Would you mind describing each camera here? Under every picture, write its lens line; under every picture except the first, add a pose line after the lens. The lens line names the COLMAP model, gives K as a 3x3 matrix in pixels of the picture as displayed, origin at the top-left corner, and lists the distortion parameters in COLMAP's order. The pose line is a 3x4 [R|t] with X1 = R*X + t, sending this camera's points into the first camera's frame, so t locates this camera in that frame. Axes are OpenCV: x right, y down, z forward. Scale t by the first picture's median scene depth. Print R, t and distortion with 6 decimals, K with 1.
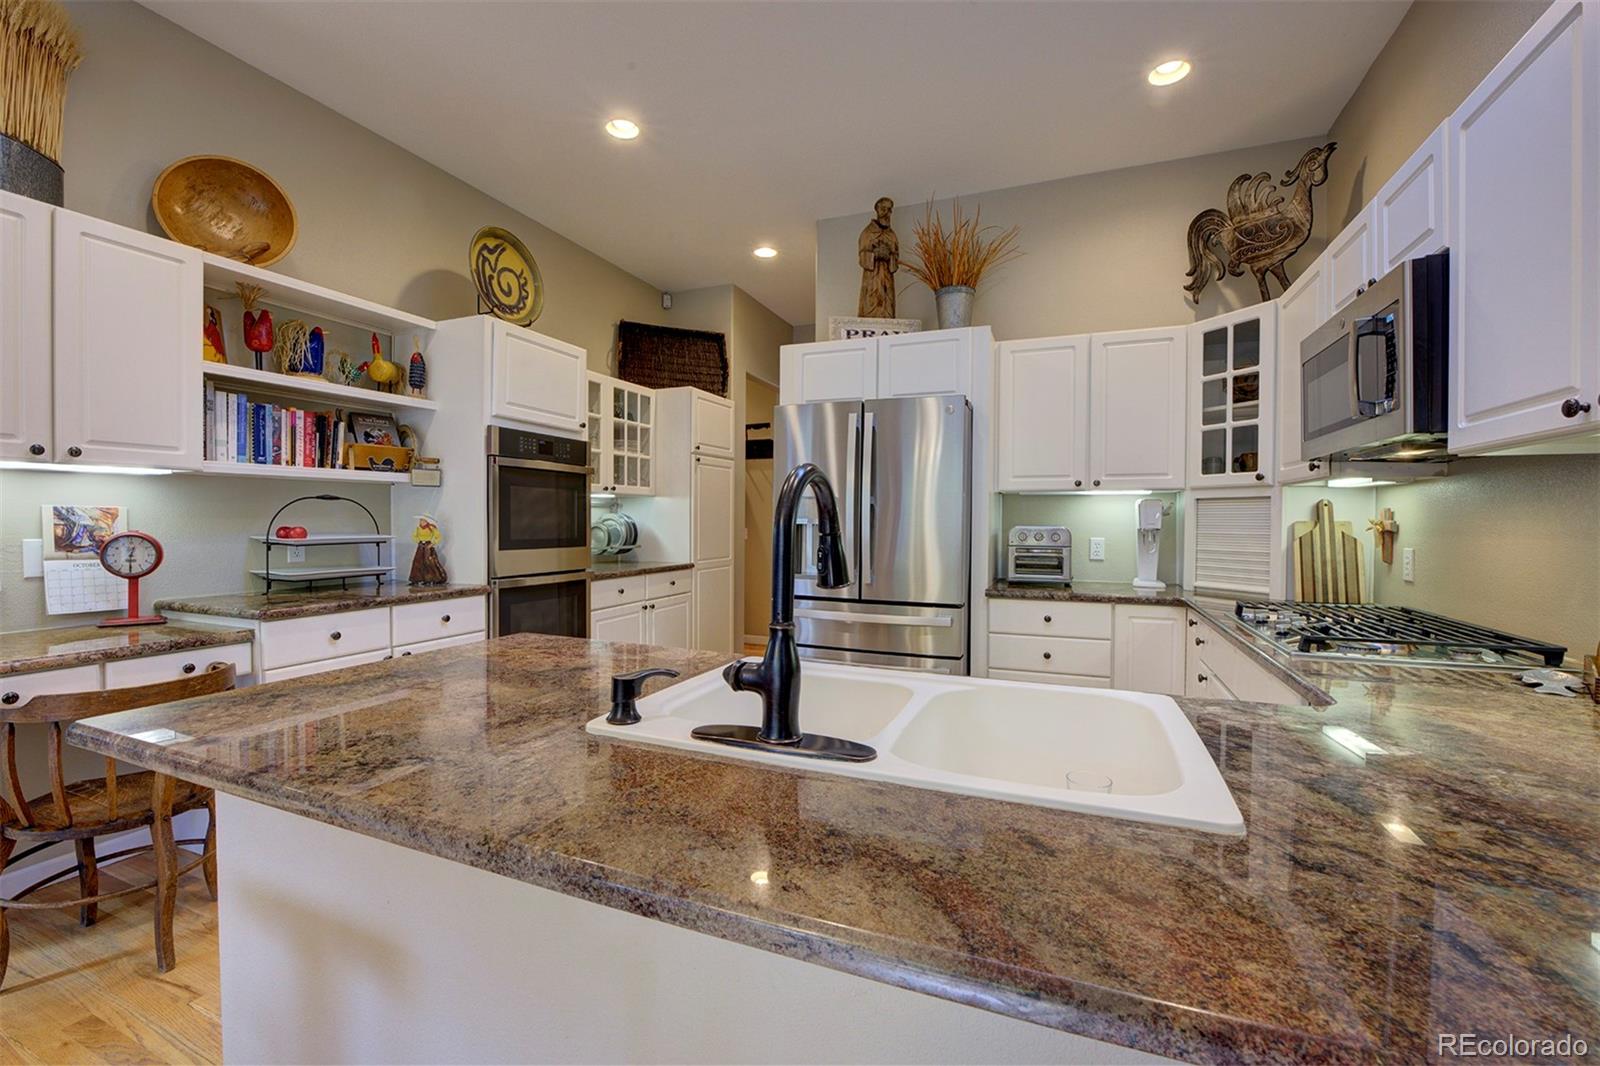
lens RADIAL K [[680.1, 0, 795.3], [0, 680.1, 521.5], [0, 0, 1]] dist [-0.032019, 0.001090]
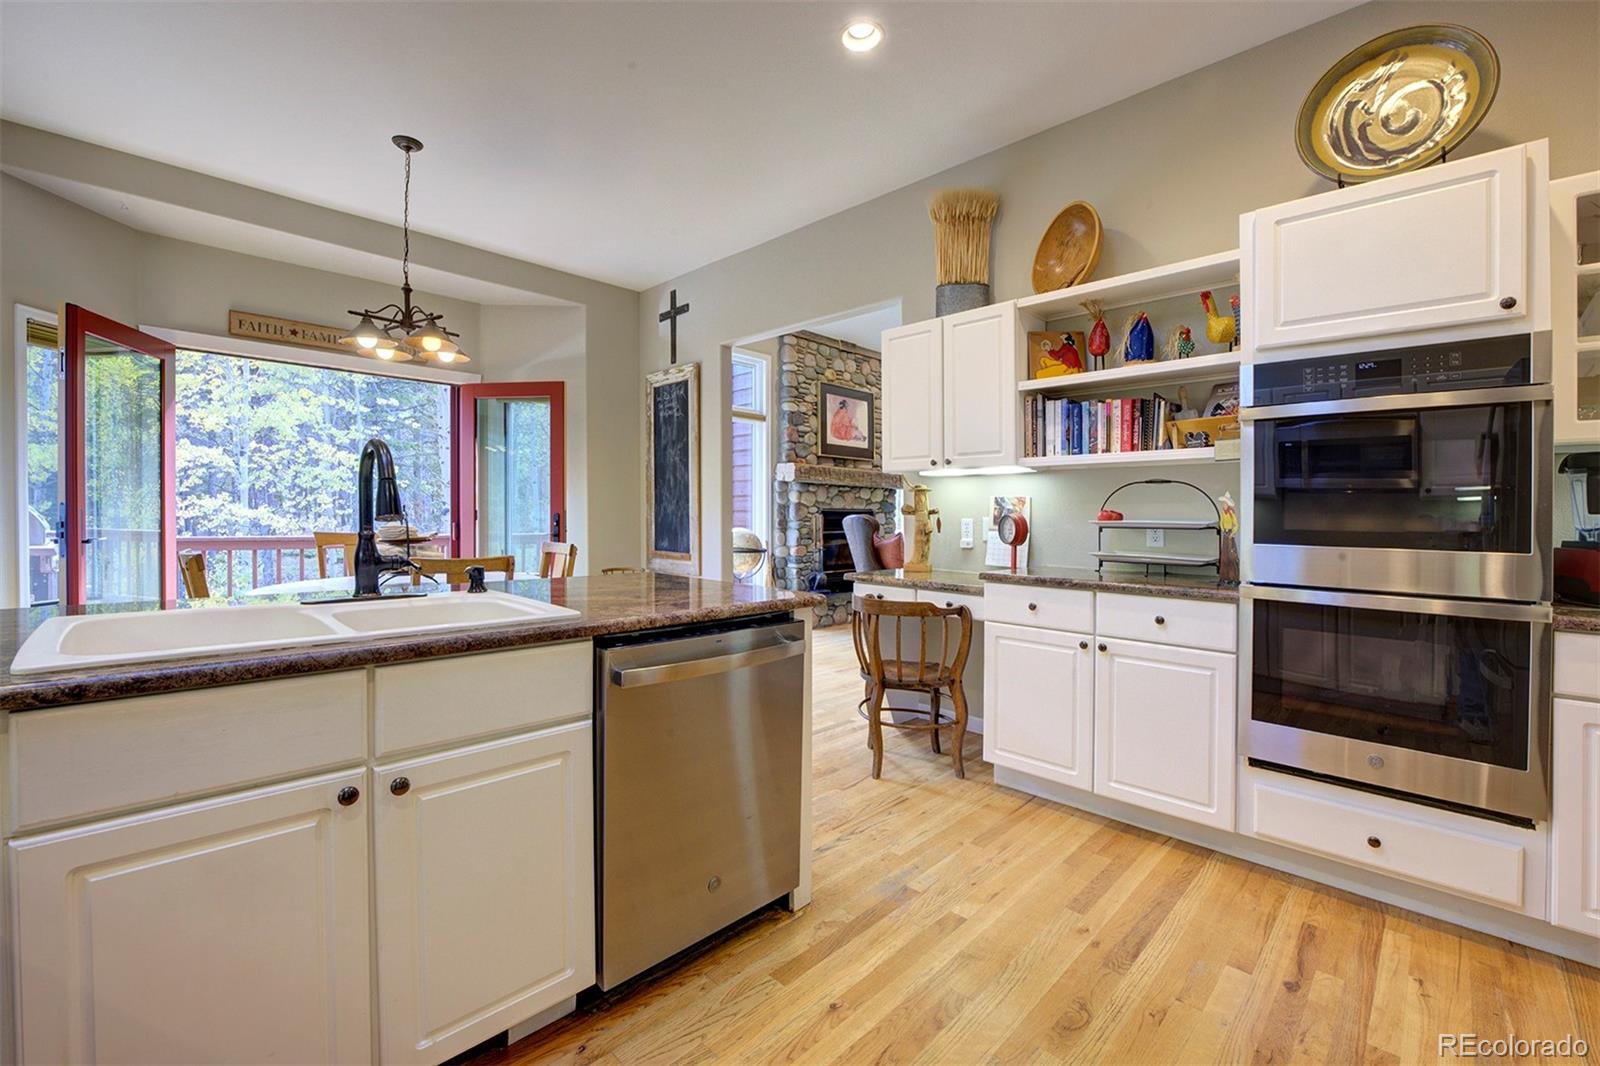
lens RADIAL K [[680.1, 0, 840.5], [0, 680.1, 512.4], [0, 0, 1]] dist [-0.032019, 0.001090]
pose [[-0.373034, -0.020436, -0.927593, 0.413977], [-0.023089, 0.999652, -0.012738, 0.035386], [0.927531, 0.016665, -0.373376, 1.014359]]
